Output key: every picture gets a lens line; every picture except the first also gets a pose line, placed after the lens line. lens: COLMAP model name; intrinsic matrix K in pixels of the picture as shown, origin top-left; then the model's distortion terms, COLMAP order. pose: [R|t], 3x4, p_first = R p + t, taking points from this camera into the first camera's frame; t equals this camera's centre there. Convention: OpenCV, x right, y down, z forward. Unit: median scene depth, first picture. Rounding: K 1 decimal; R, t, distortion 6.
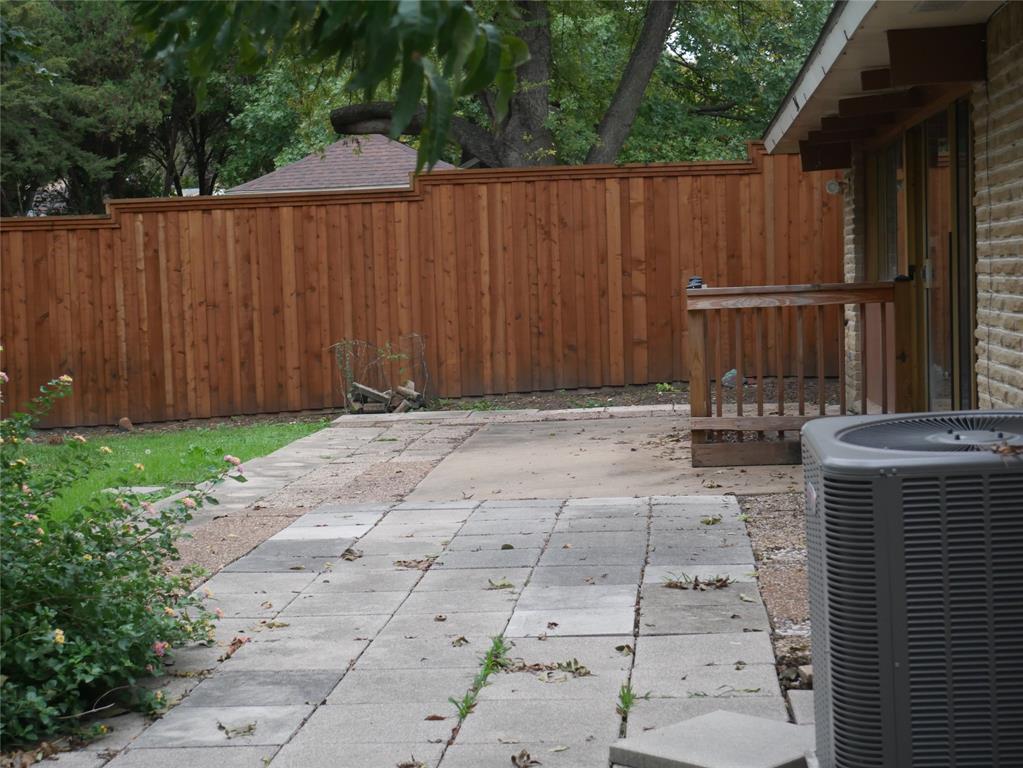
lens RADIAL K [[1774.0, 0, 506.3], [0, 1774.0, 391.8], [0, 0, 1]] dist [0.013148, 0.000000]
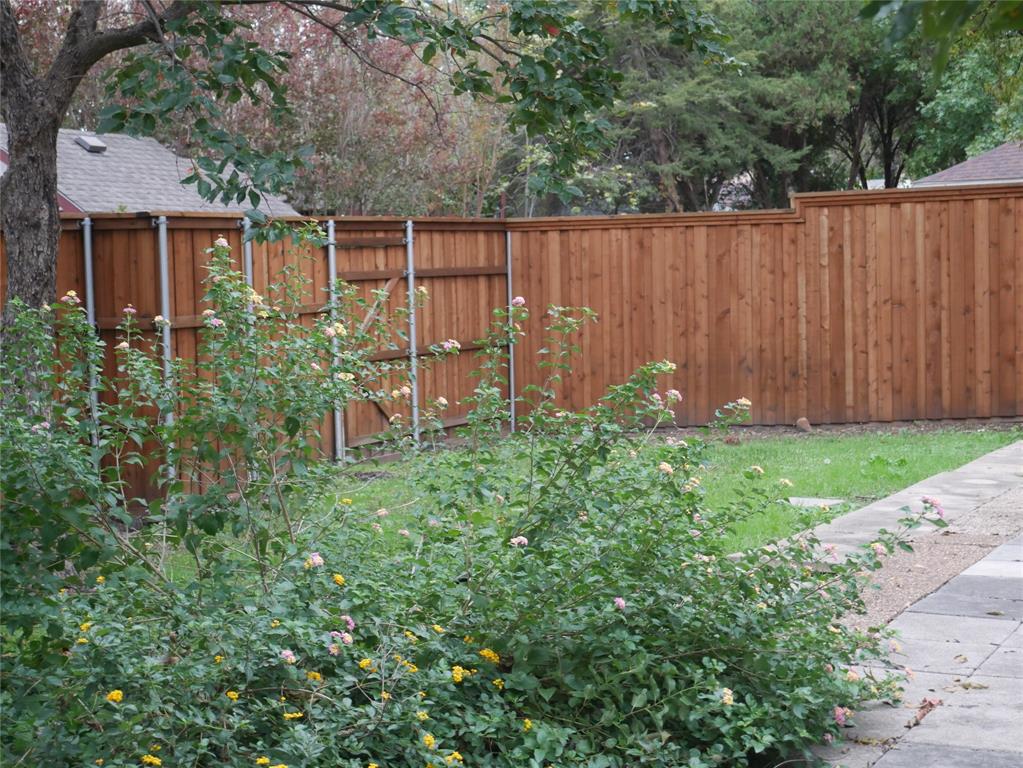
lens RADIAL K [[1774.0, 0, 501.4], [0, 1774.0, 384.1], [0, 0, 1]] dist [0.013148, 0.000000]
pose [[0.928416, 0.031434, -0.370210, -0.009351], [-0.031234, 0.999491, 0.006534, -0.005079], [0.370227, 0.005497, 0.928925, 0.037598]]
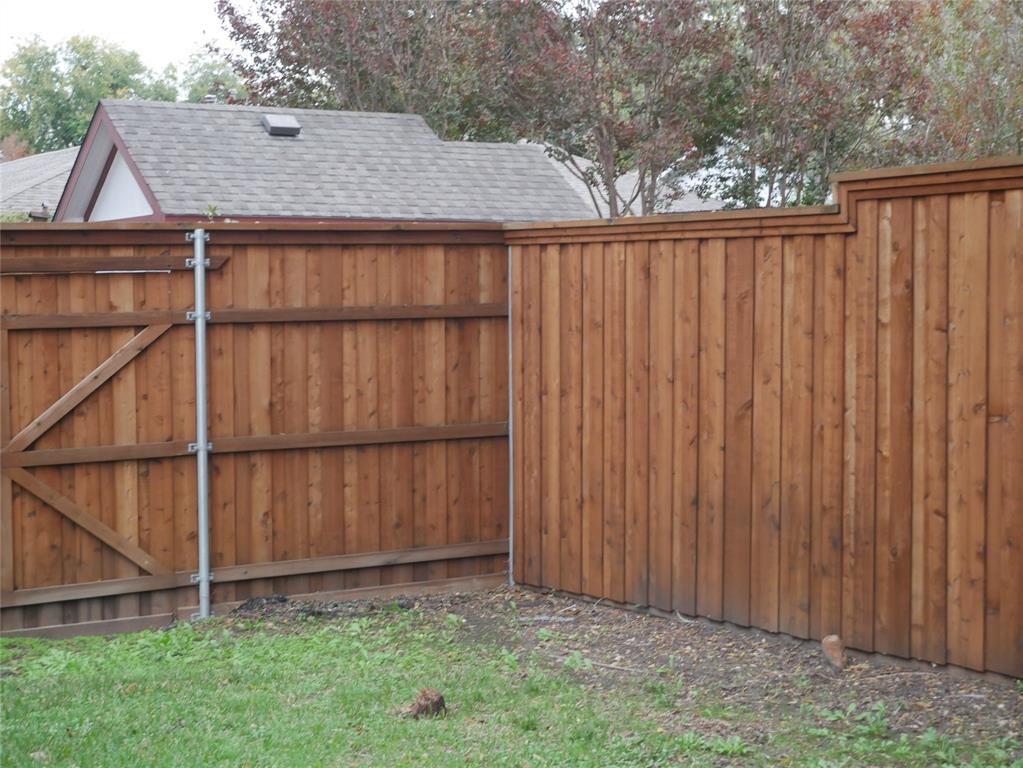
lens RADIAL K [[1774.0, 0, 511.3], [0, 1774.0, 386.4], [0, 0, 1]] dist [0.013148, 0.000000]
pose [[0.594378, 0.071177, -0.801030, 0.106498], [-0.068482, 0.996937, 0.037769, -0.063394], [0.801265, 0.032407, 0.597432, 0.649150]]
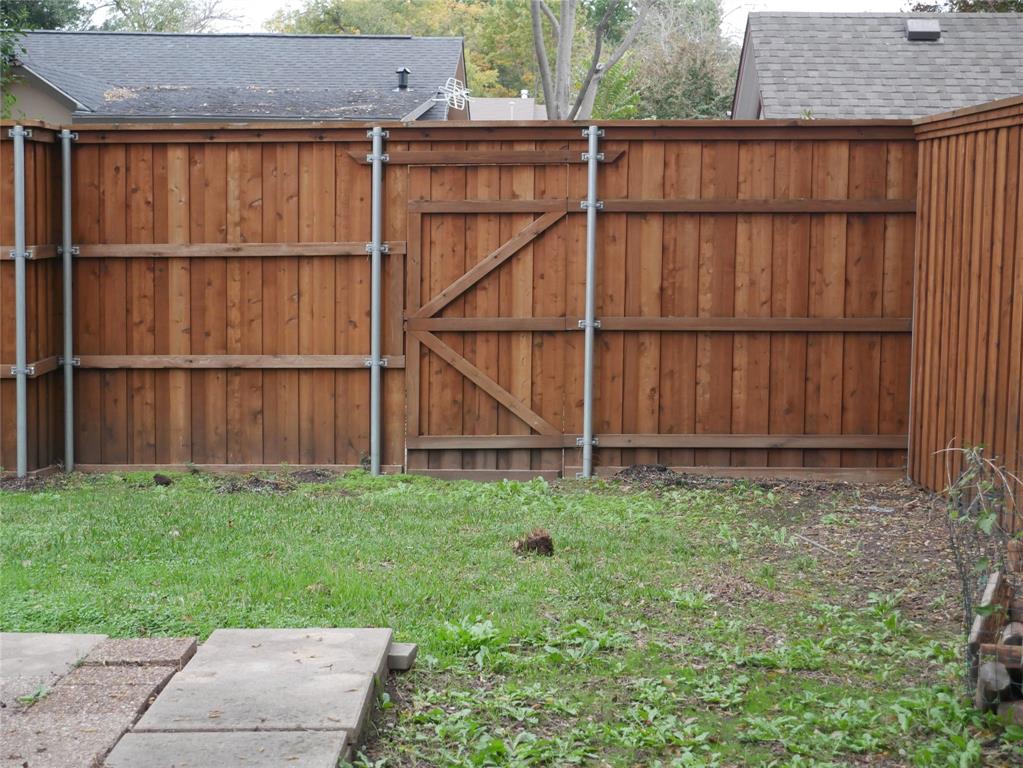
lens RADIAL K [[1774.0, 0, 512.2], [0, 1774.0, 385.8], [0, 0, 1]] dist [0.013148, 0.000000]
pose [[0.087381, 0.131270, -0.987488, 0.217719], [-0.081789, 0.988878, 0.124218, -0.070157], [0.992812, 0.069912, 0.097145, 0.824244]]
